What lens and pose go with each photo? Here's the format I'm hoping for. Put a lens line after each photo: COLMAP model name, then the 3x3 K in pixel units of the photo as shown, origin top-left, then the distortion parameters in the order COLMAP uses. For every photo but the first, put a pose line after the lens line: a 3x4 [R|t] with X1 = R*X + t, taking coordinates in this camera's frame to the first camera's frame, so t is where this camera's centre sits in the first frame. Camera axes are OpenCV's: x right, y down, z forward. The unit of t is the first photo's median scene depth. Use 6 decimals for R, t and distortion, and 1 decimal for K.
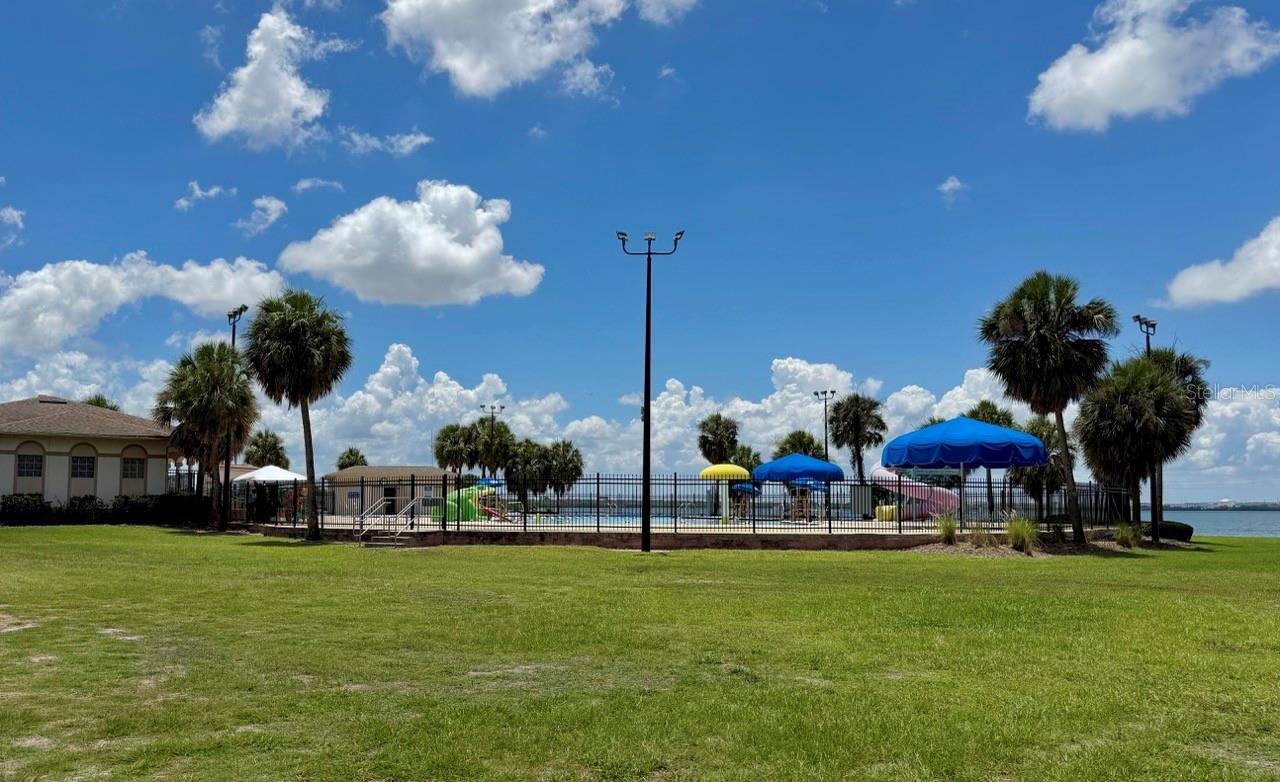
lens RADIAL K [[1020.2, 0, 645.3], [0, 1020.2, 400.1], [0, 0, 1]] dist [-0.004811, -0.007204]
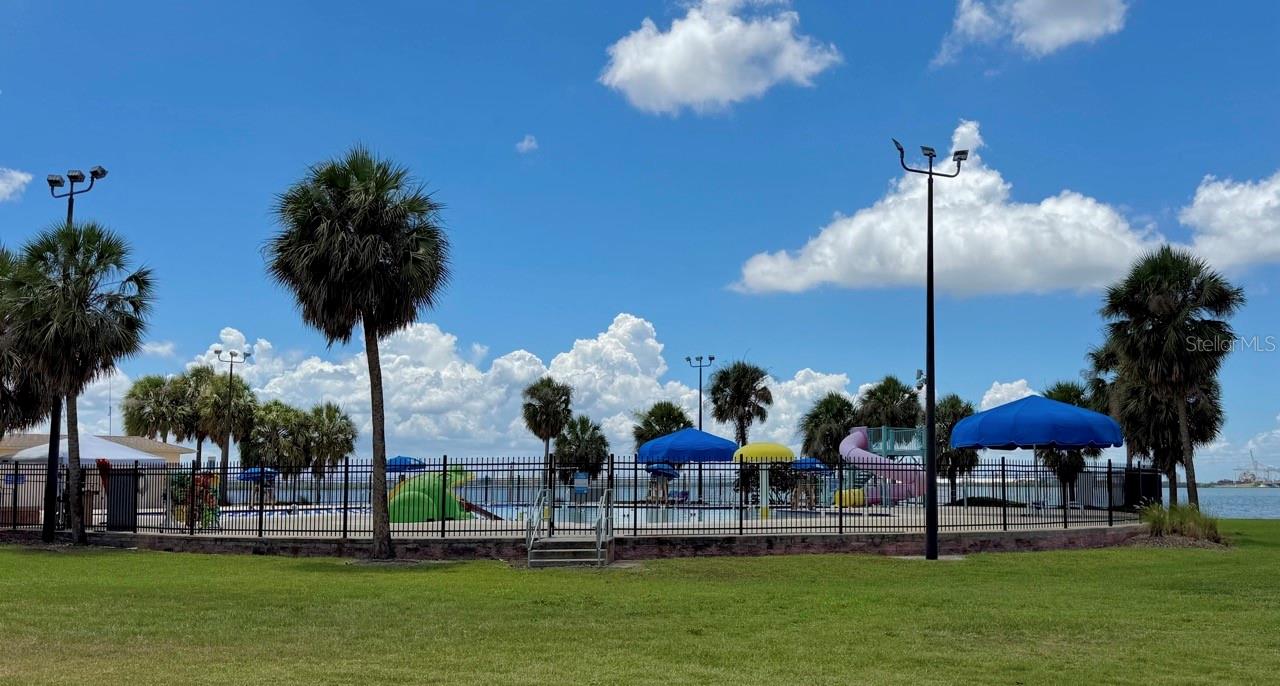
lens RADIAL K [[1080.7, 0, 643.7], [0, 1080.7, 351.6], [0, 0, 1]] dist [0.043796, 0.002473]
pose [[0.862665, 0.052755, 0.503017, -0.120062], [-0.045717, 0.998607, -0.026328, 0.004775], [-0.503706, -0.000284, 0.863875, 0.079999]]
